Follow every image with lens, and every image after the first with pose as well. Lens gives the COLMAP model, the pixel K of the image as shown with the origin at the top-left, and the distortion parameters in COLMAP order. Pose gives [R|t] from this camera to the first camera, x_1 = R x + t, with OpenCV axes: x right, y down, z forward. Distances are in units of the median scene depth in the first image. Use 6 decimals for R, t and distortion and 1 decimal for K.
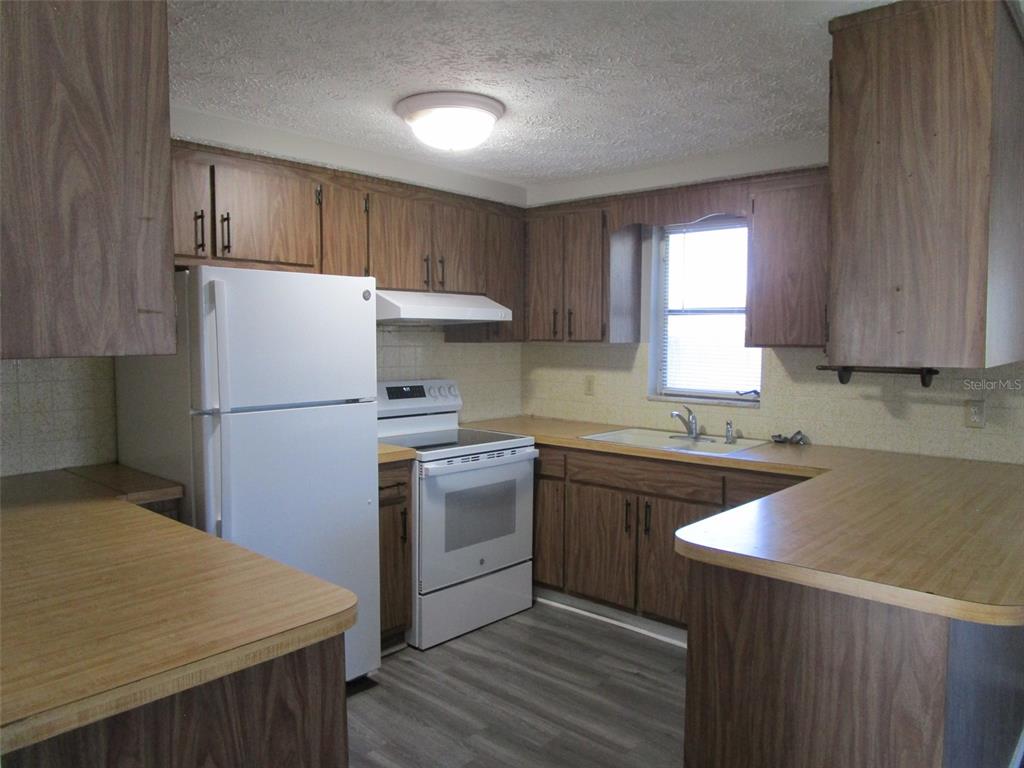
lens RADIAL K [[724.2, 0, 512.0], [0, 724.2, 384.0], [0, 0, 1]] dist [0.010331, 0.002900]
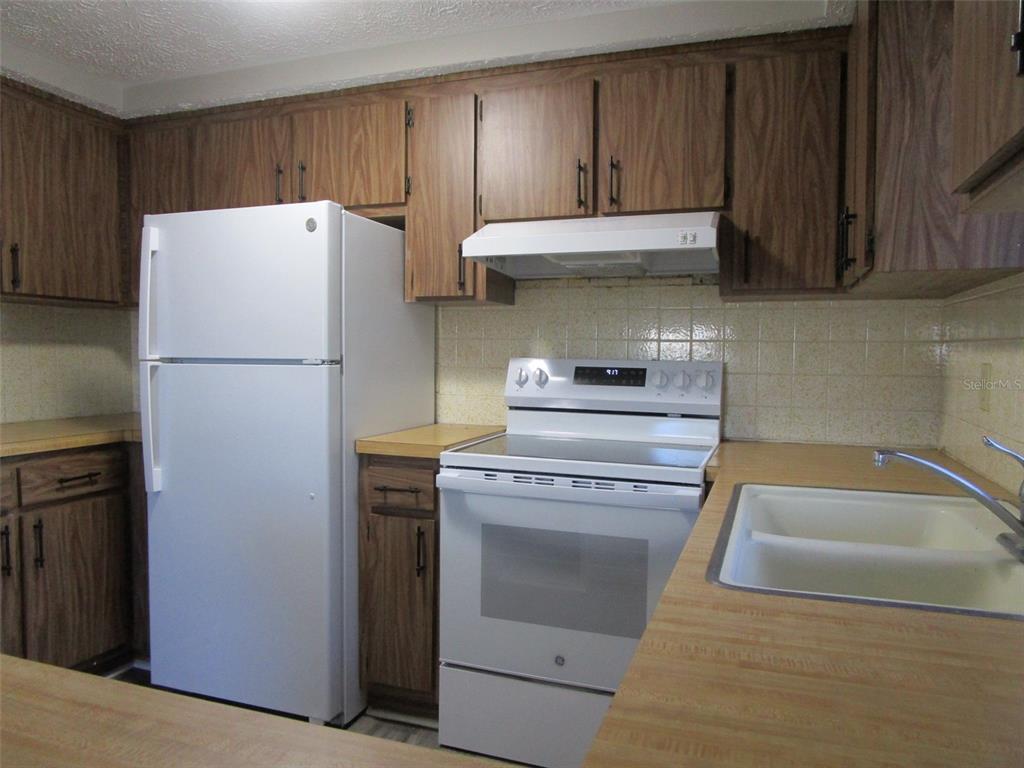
lens RADIAL K [[724.2, 0, 512.0], [0, 724.2, 384.0], [0, 0, 1]] dist [0.010331, 0.002900]
pose [[0.389814, 0.043756, -0.919854, 0.482020], [-0.066470, 0.997602, 0.019285, 0.013057], [0.918492, 0.053625, 0.391787, 0.733821]]
